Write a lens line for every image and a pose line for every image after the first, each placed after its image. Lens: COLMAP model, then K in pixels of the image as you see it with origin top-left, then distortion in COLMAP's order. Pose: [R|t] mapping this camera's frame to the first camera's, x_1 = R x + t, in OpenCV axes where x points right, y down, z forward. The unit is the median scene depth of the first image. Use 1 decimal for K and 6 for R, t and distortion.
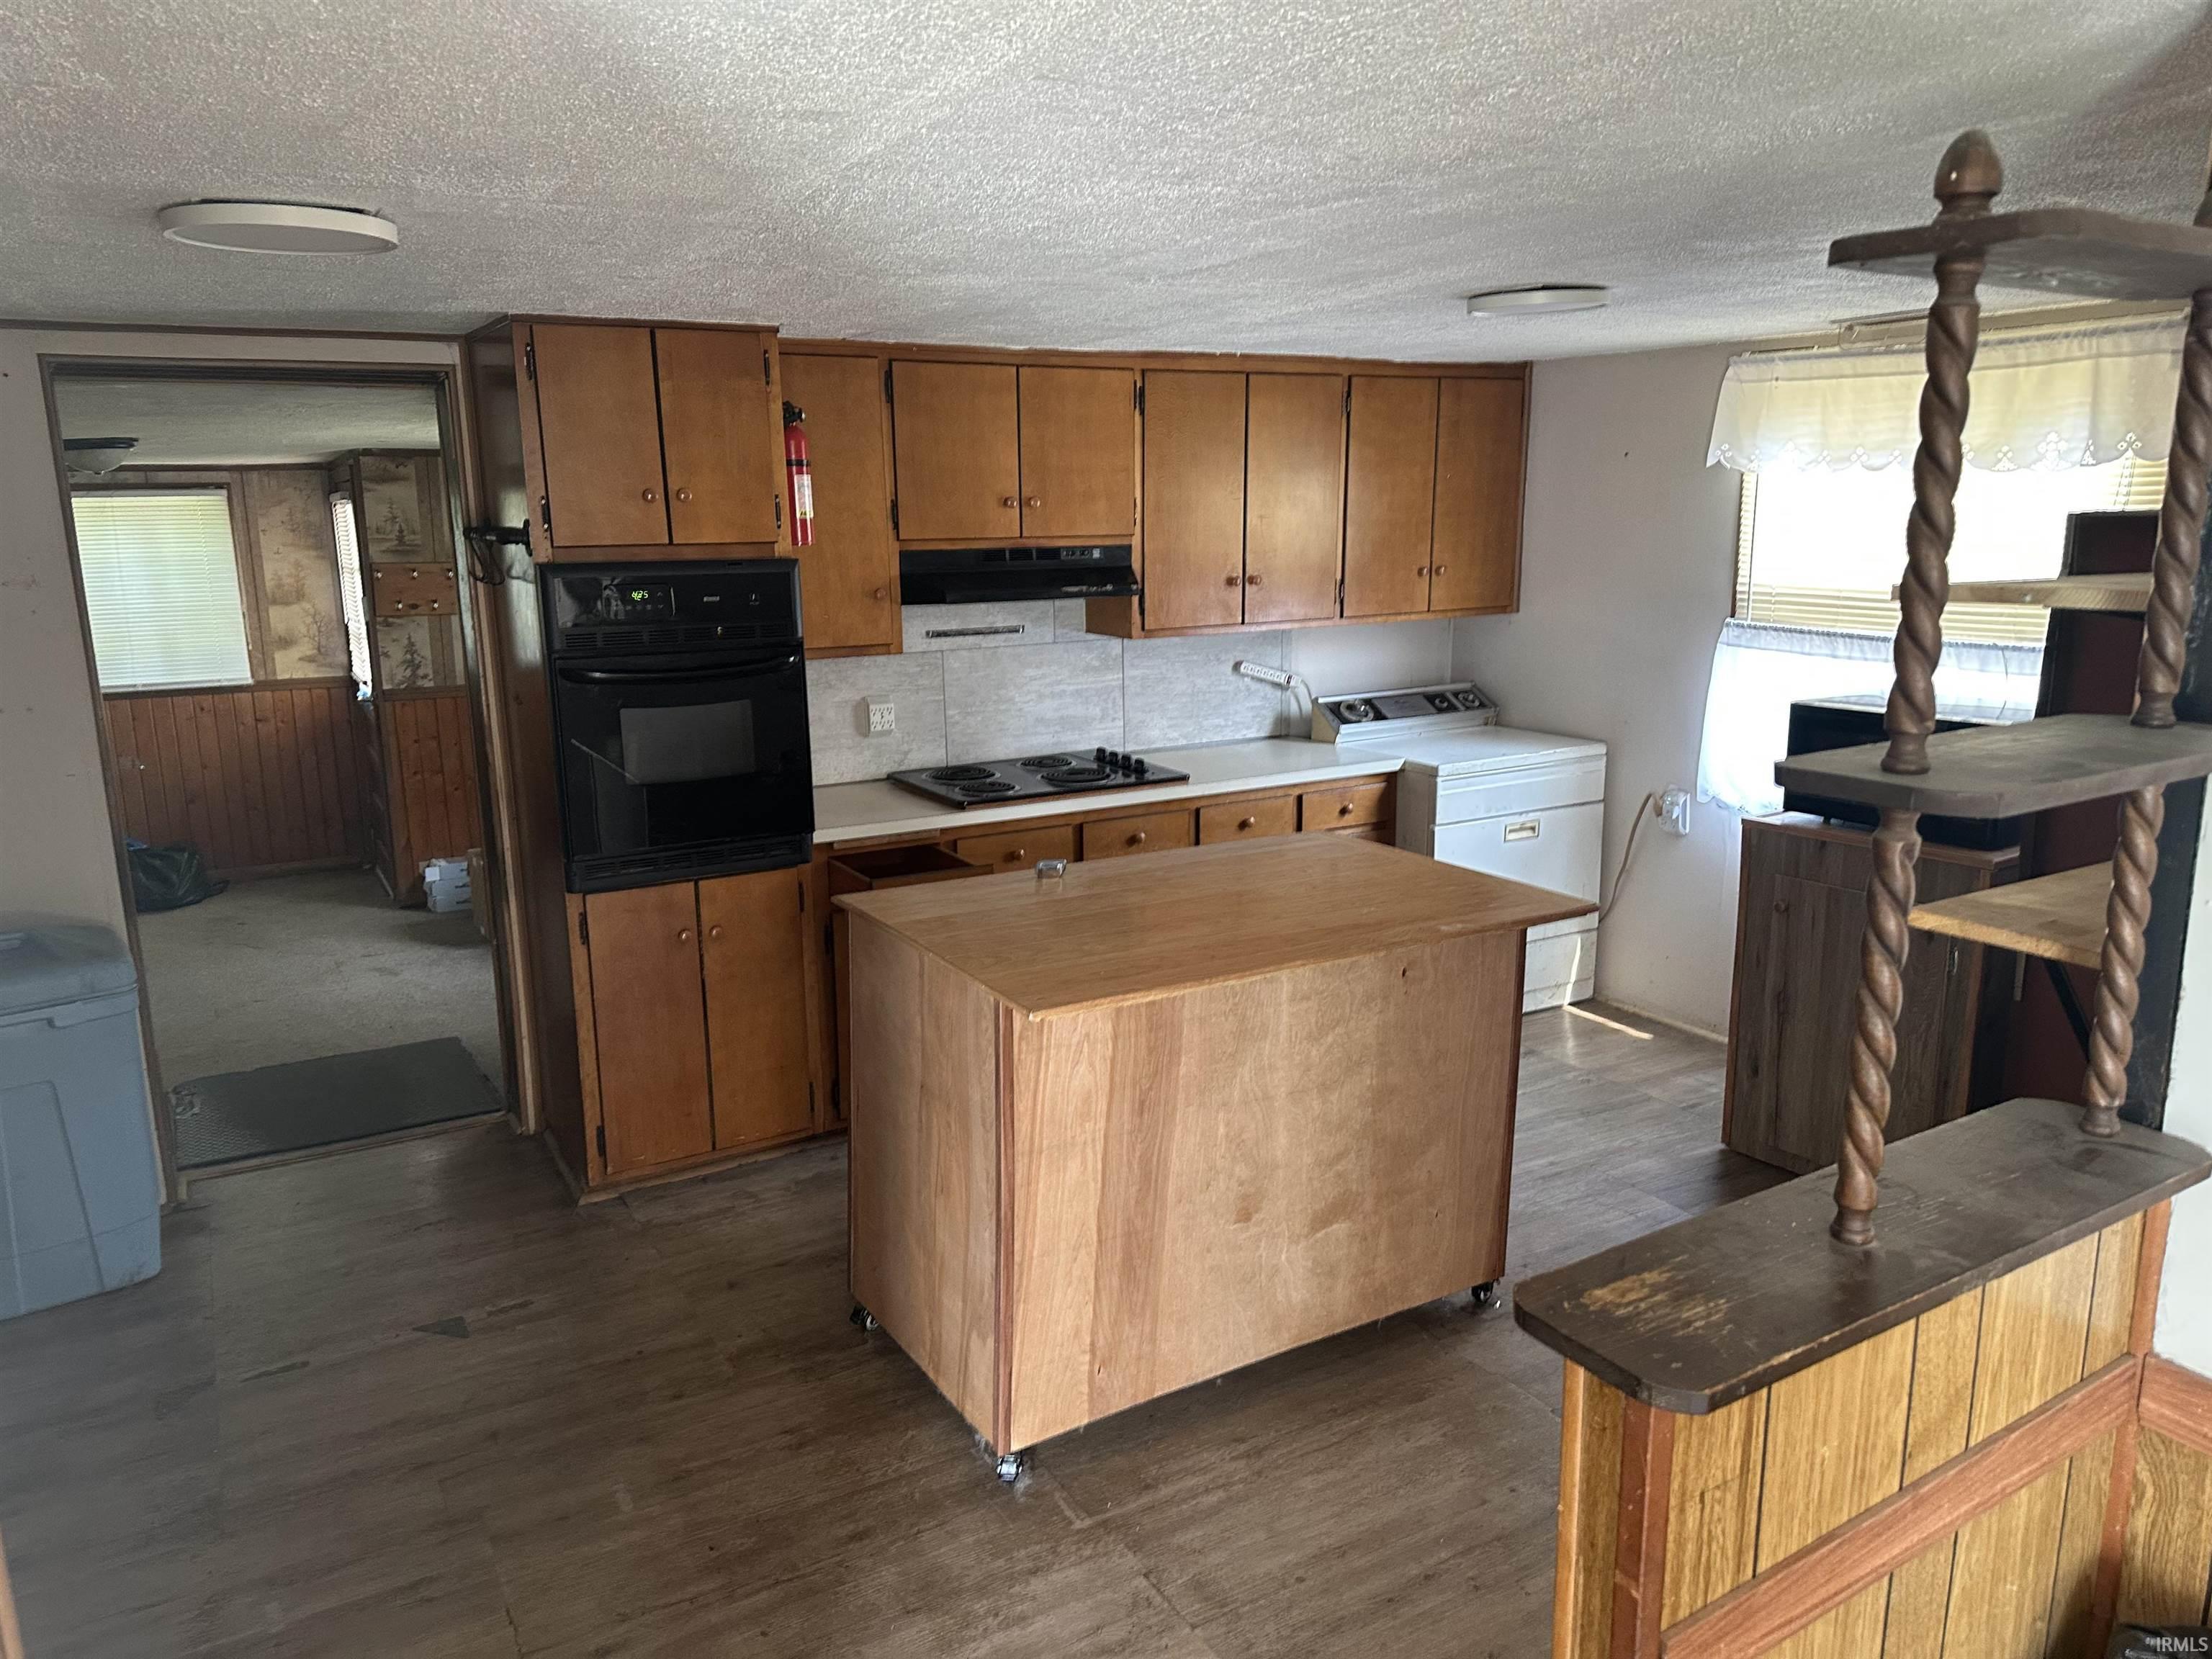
lens RADIAL K [[1559.5, 0, 1094.7], [0, 1559.5, 842.6], [0, 0, 1]] dist [0.033486, -0.012561]
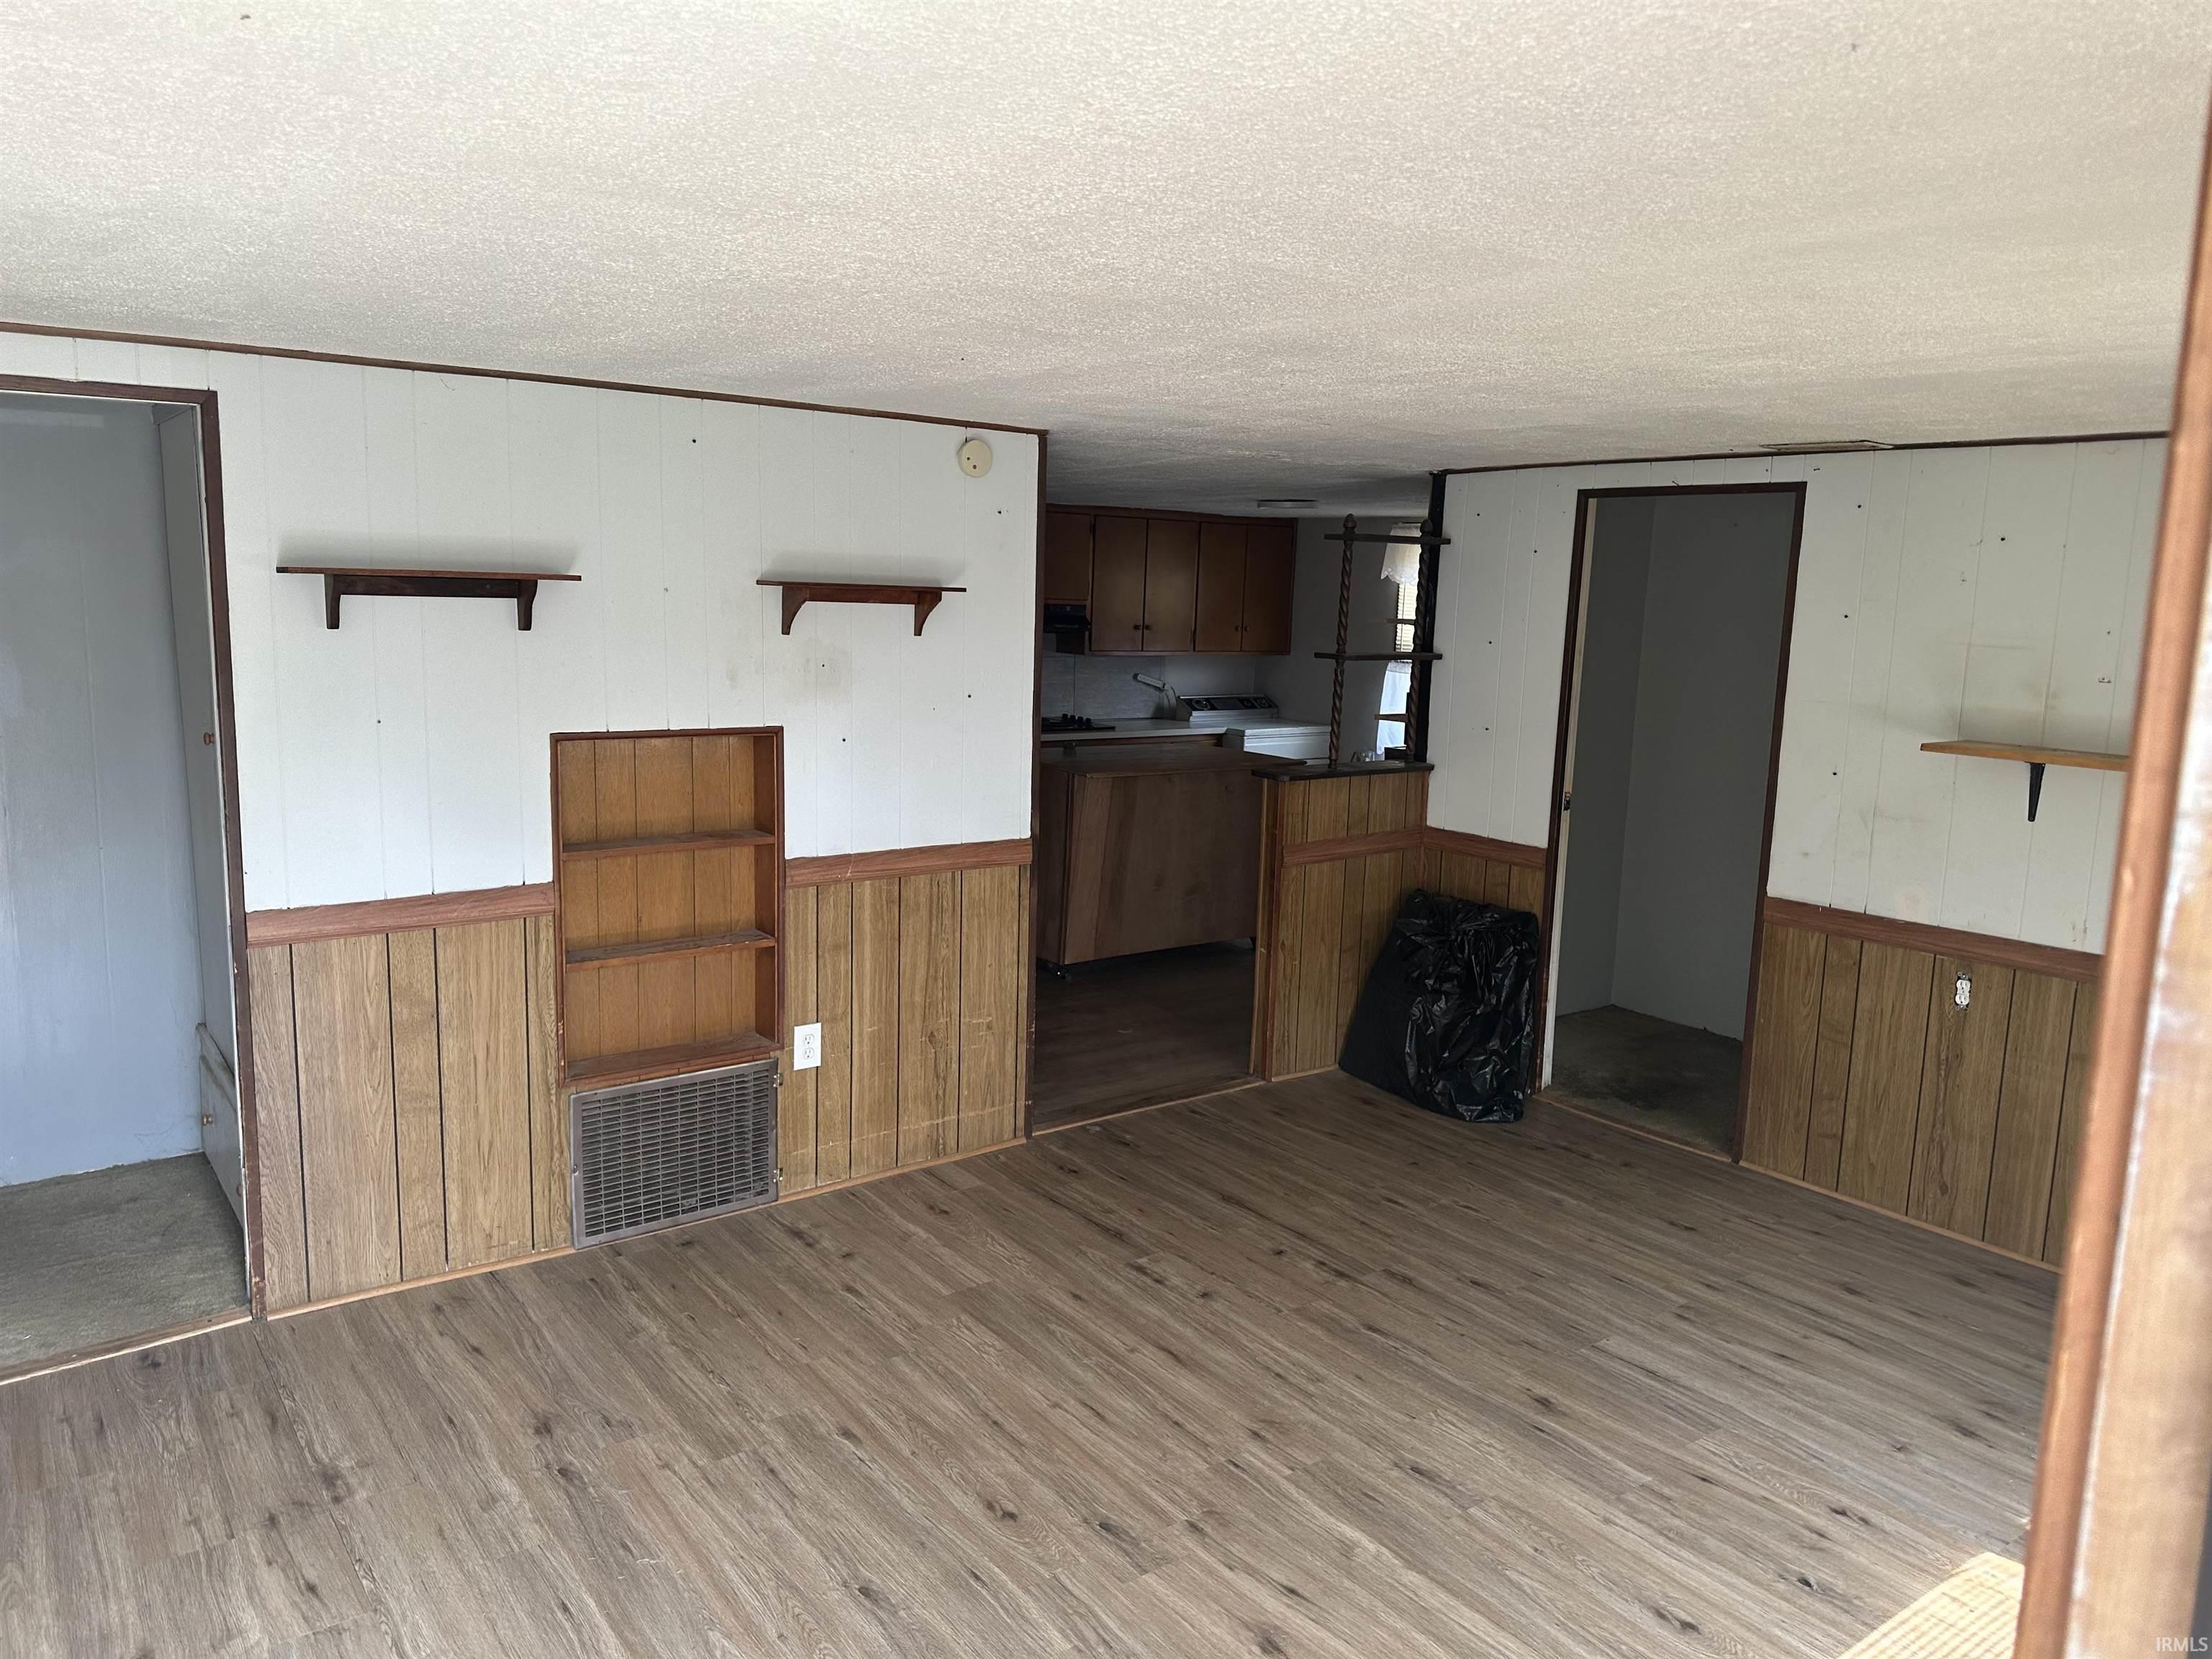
lens RADIAL K [[1559.5, 0, 1097.7], [0, 1559.5, 832.5], [0, 0, 1]] dist [0.033486, -0.012561]
pose [[0.992960, 0.027703, 0.115163, -0.159490], [-0.021193, 0.998128, -0.057371, 0.176795], [-0.116536, 0.054527, 0.991689, -0.791654]]
